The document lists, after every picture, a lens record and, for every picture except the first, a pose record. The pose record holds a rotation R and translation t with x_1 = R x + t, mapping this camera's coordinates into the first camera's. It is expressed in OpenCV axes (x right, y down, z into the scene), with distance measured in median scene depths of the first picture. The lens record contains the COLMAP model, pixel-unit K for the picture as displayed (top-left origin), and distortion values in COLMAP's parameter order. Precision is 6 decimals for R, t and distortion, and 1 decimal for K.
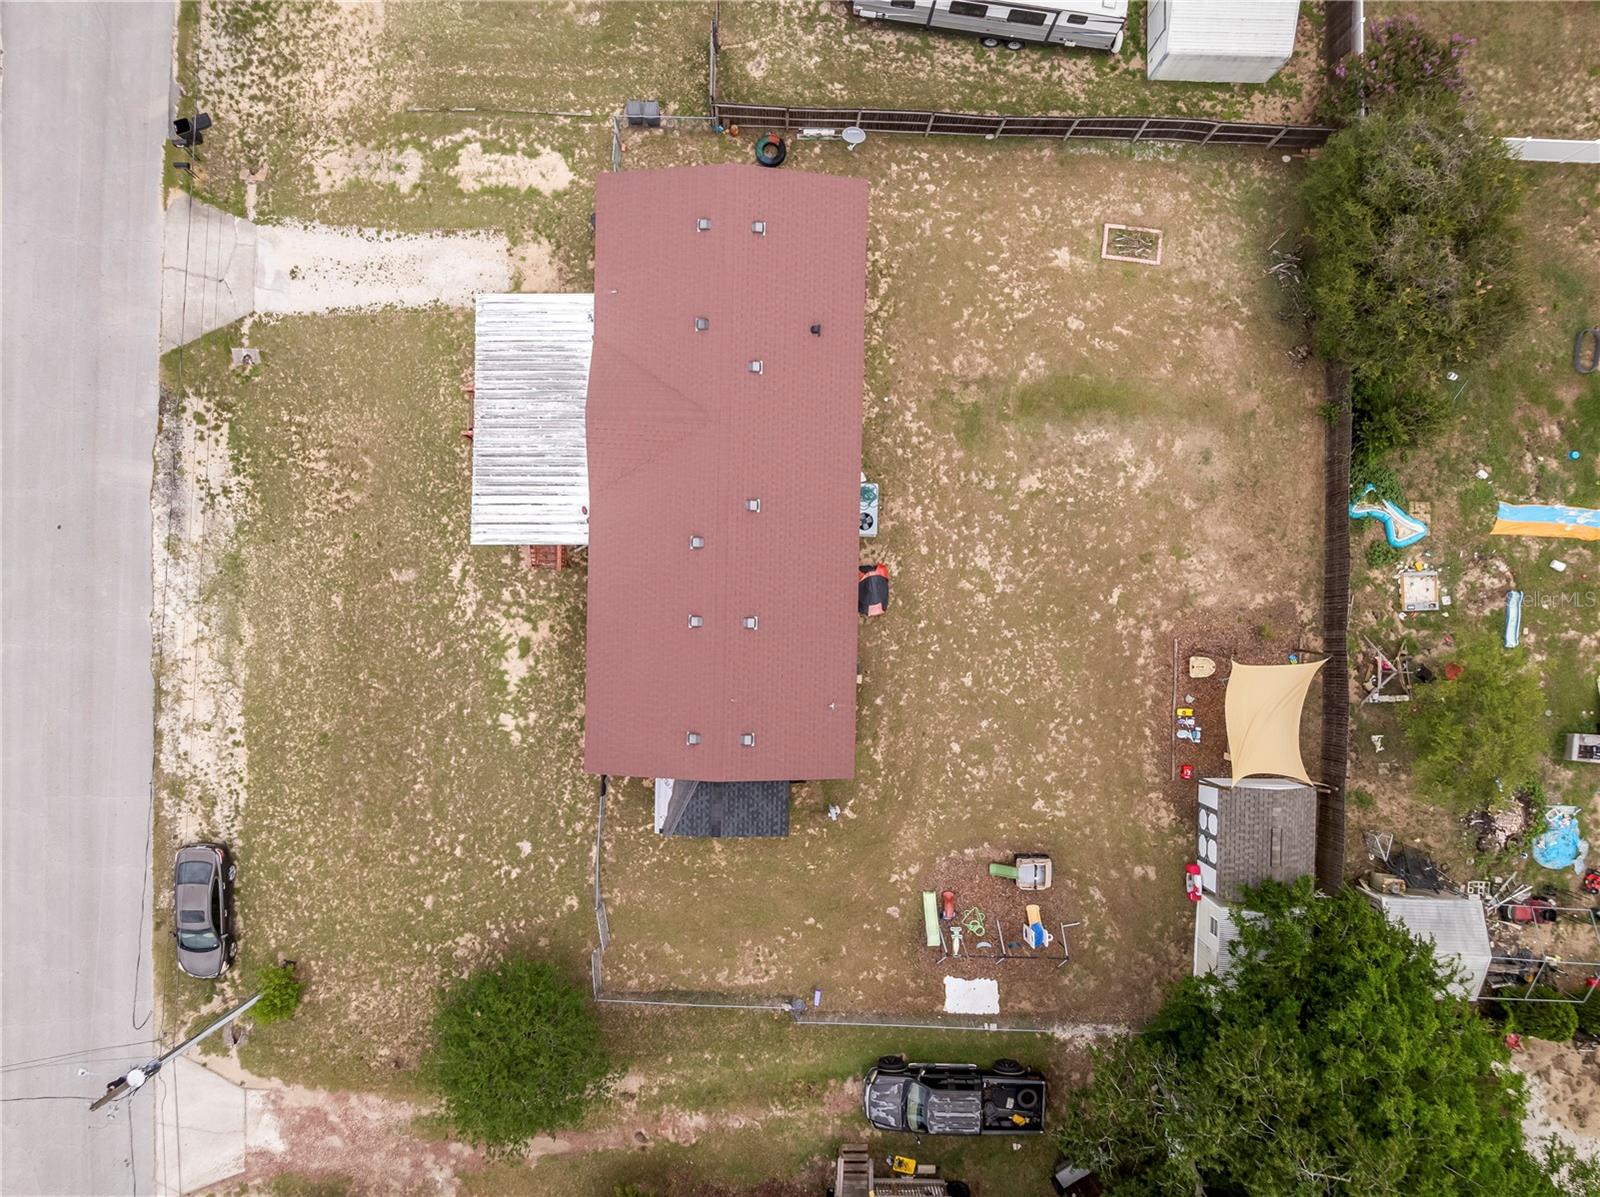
lens RADIAL K [[1131.1, 0, 798.7], [0, 1131.1, 607.3], [0, 0, 1]] dist [-0.034251, -0.004310]
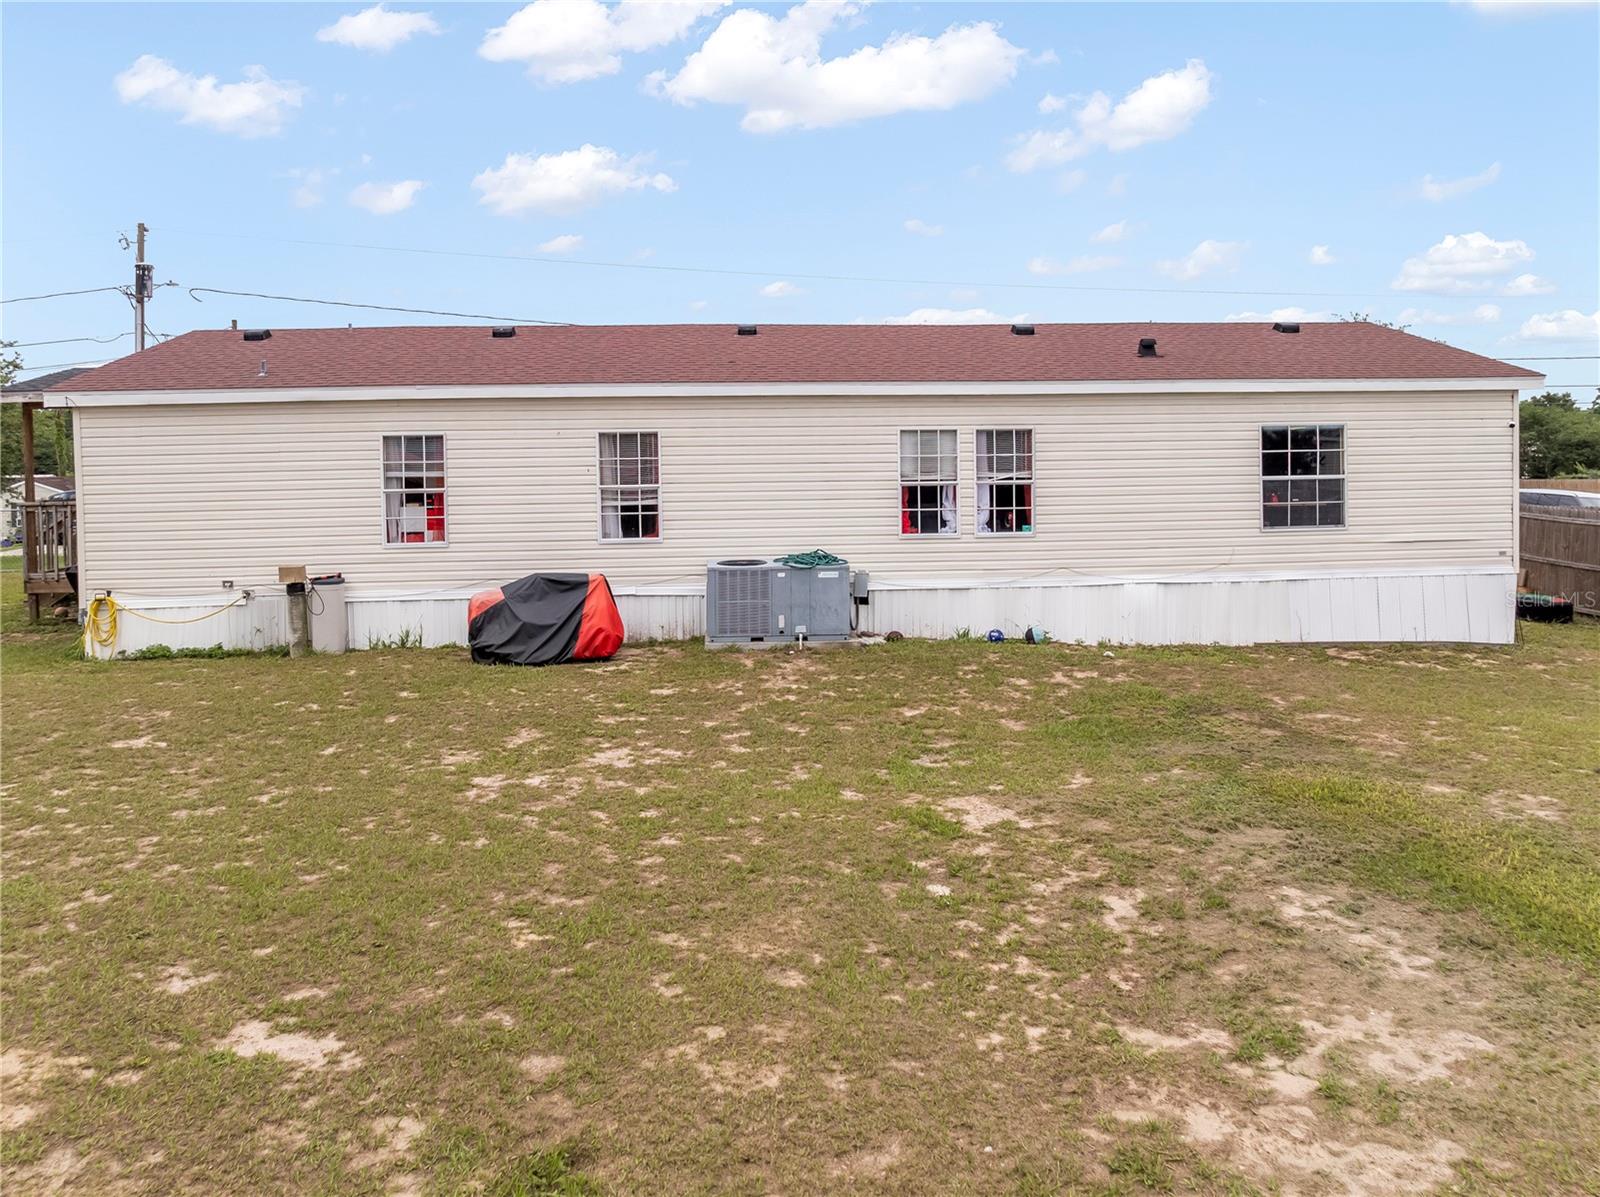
lens RADIAL K [[1175.2, 0, 805.7], [0, 1175.2, 448.8], [0, 0, 1]] dist [-0.032329, -0.004496]
pose [[0.101828, -0.004581, -0.994791, 0.417830], [-0.994801, 0.001050, -0.101834, -0.056337], [0.001511, 0.999989, -0.004451, 0.931646]]
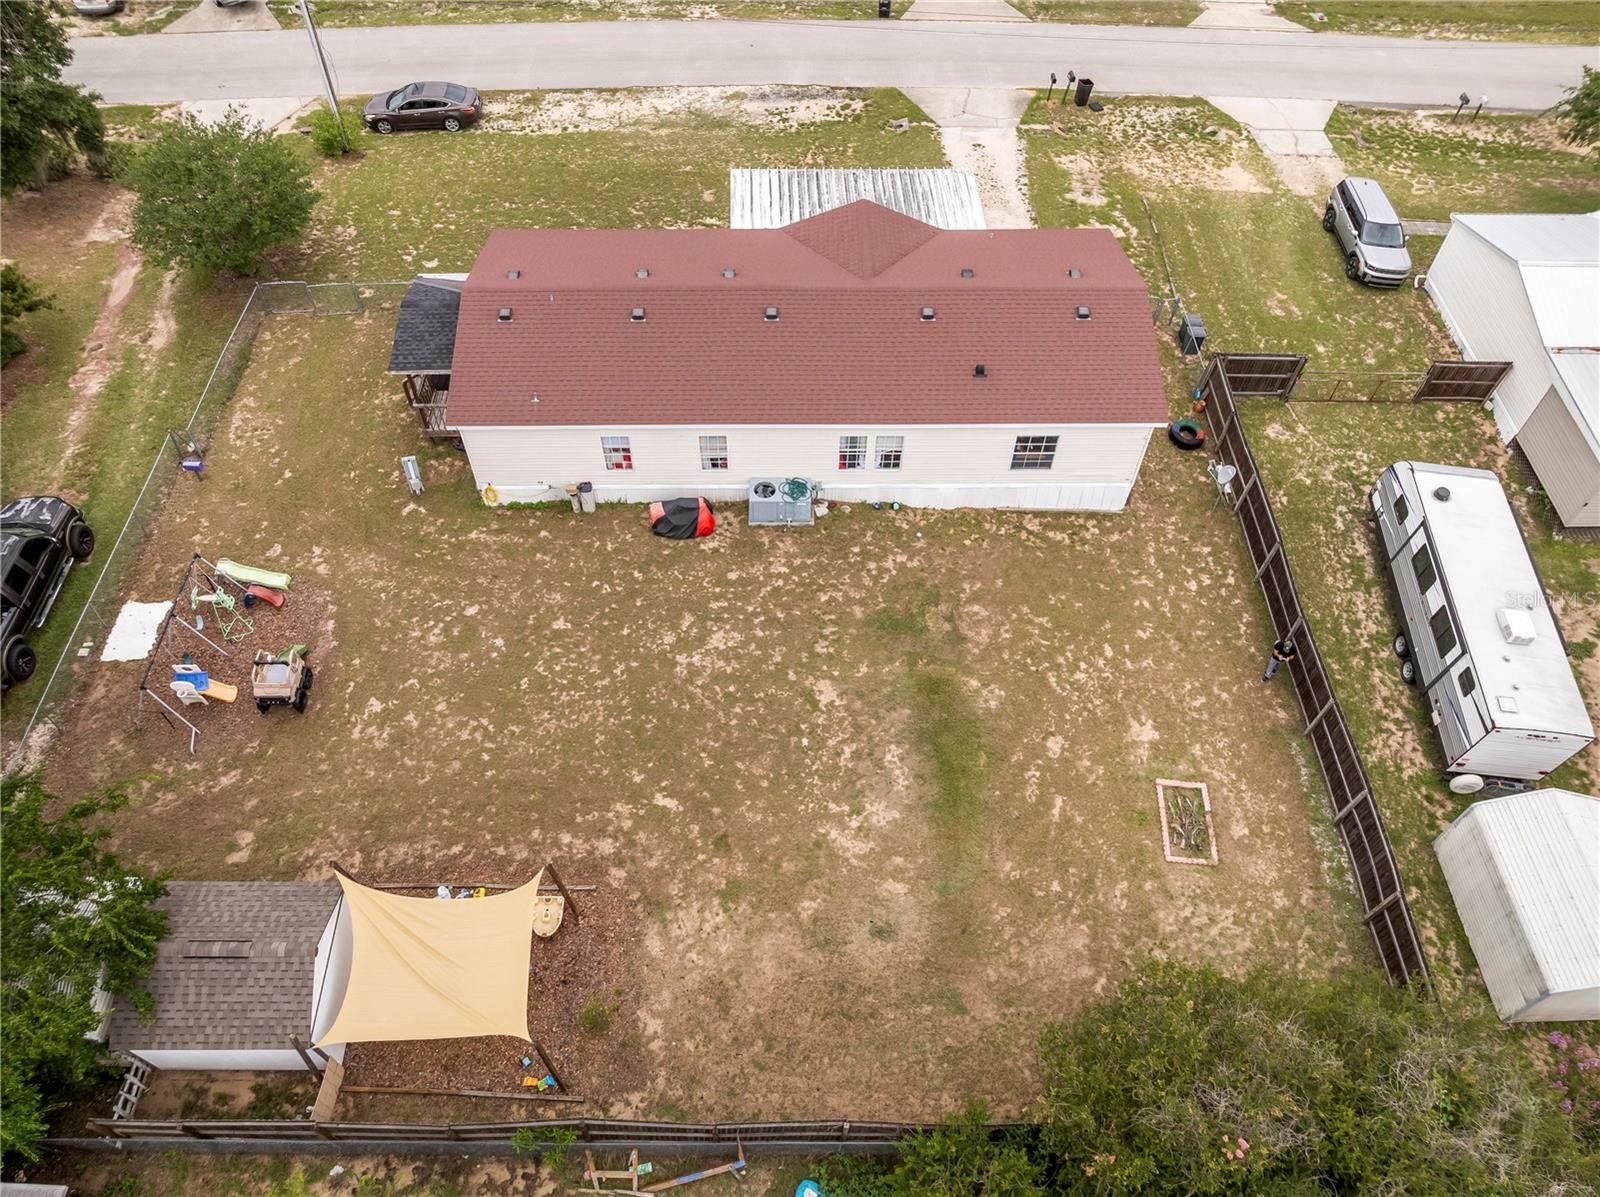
lens RADIAL K [[1131.1, 0, 798.7], [0, 1131.1, 607.3], [0, 0, 1]] dist [-0.034251, -0.004310]
pose [[0.036977, 0.790947, -0.610767, 0.604211], [-0.999031, 0.014648, -0.041515, -0.063136], [-0.023890, 0.611710, 0.790722, 0.390990]]
